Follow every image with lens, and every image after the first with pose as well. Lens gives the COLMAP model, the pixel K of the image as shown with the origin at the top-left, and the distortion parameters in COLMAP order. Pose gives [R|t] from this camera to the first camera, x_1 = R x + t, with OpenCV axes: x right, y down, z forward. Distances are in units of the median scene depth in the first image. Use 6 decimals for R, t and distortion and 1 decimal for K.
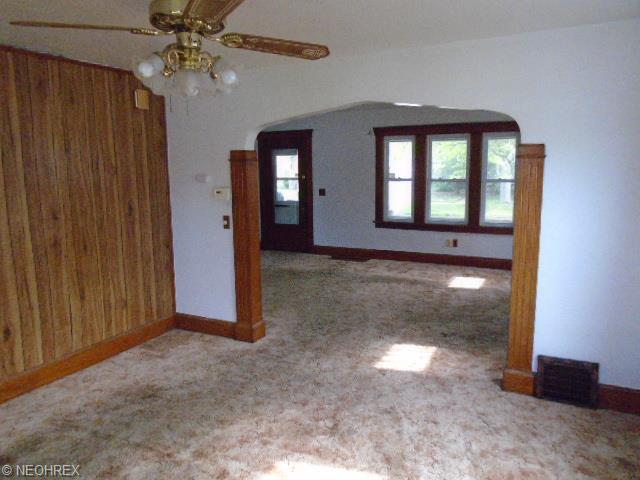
lens RADIAL K [[488.1, 0, 317.5], [0, 488.1, 240.5], [0, 0, 1]] dist [-0.018539, 0.007166]
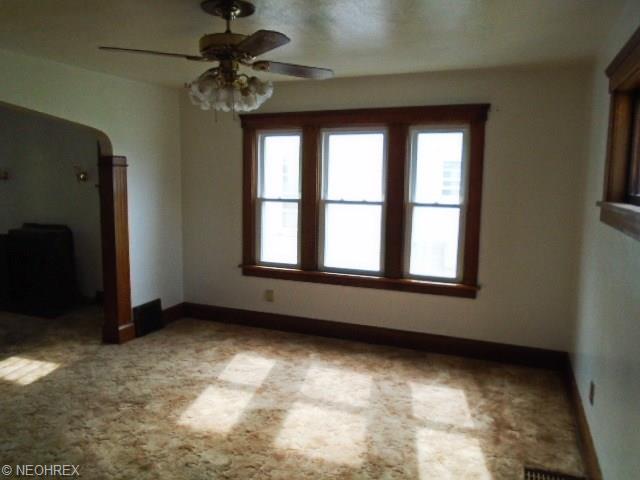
lens RADIAL K [[488.1, 0, 321.6], [0, 488.1, 241.1], [0, 0, 1]] dist [-0.018539, 0.007166]
pose [[-0.092340, -0.118708, 0.988626, -0.925834], [0.149782, 0.979915, 0.131652, -0.052982], [-0.984398, 0.160235, -0.072705, 0.524505]]
